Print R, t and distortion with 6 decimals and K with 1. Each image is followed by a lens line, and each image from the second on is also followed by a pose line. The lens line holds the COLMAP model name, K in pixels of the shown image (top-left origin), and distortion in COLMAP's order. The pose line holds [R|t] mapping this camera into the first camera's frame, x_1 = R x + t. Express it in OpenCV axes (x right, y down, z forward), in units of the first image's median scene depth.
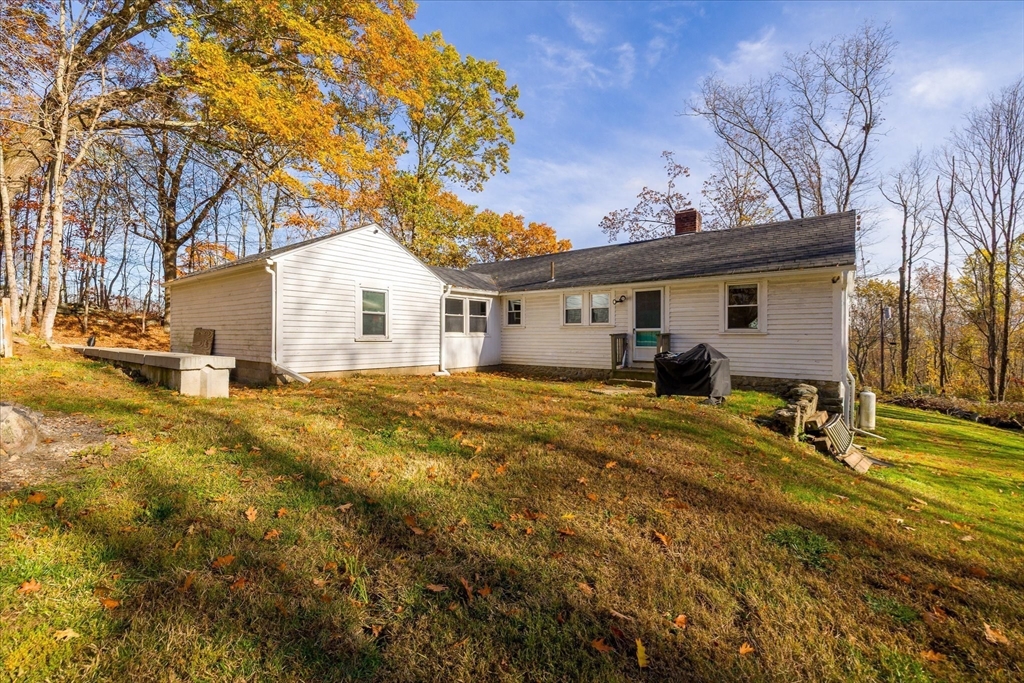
lens RADIAL K [[432.9, 0, 511.2], [0, 432.9, 338.1], [0, 0, 1]] dist [0.000185, -0.000084]
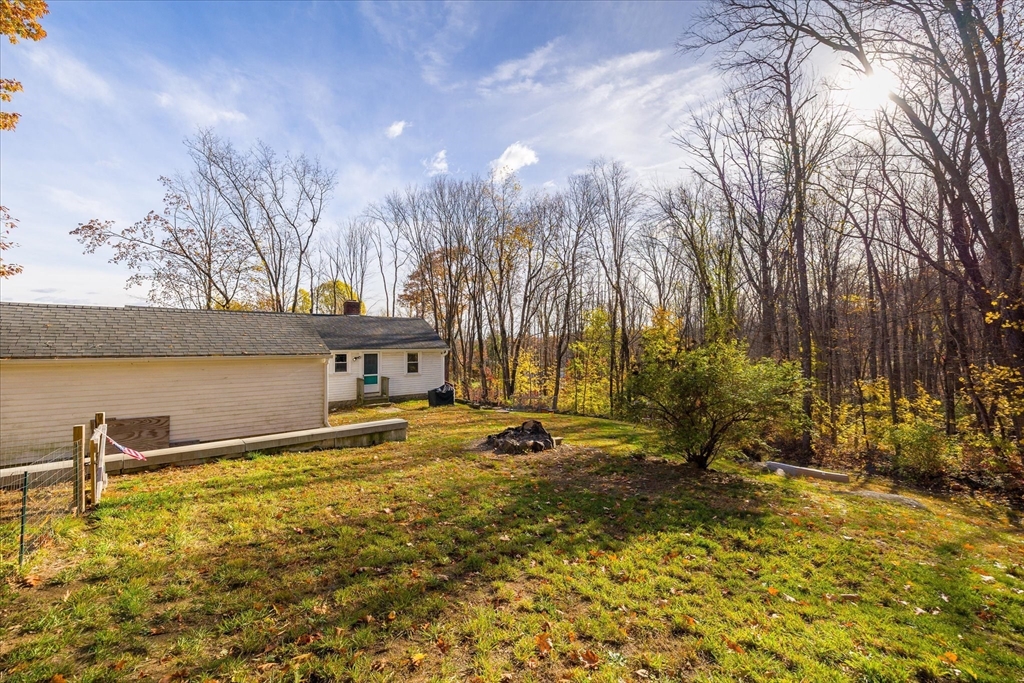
lens RADIAL K [[429.5, 0, 511.7], [0, 429.5, 344.6], [0, 0, 1]] dist [0.001141, 0.000616]
pose [[0.171668, -0.013393, 0.985064, -1.444324], [0.000907, 0.999909, 0.013437, -0.184999], [-0.985154, -0.001413, 0.171665, 0.136911]]
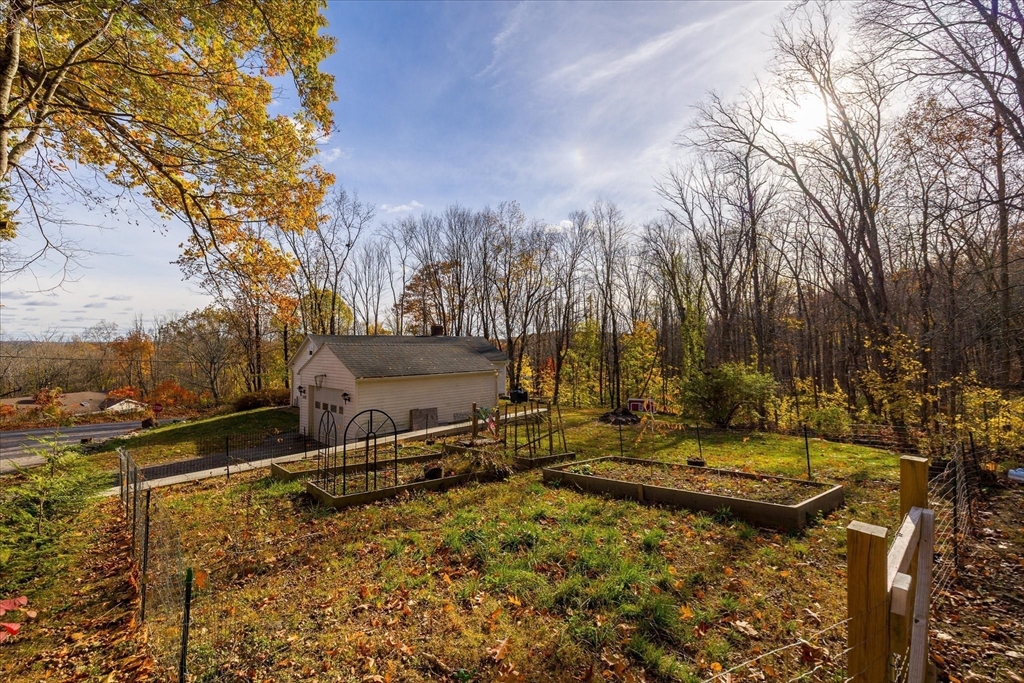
lens RADIAL K [[429.5, 0, 511.7], [0, 429.5, 344.6], [0, 0, 1]] dist [0.001141, 0.000616]
pose [[0.062008, -0.012364, 0.997999, -2.245904], [0.006519, 0.999907, 0.011983, -0.275096], [-0.998054, 0.005762, 0.062083, 0.632987]]
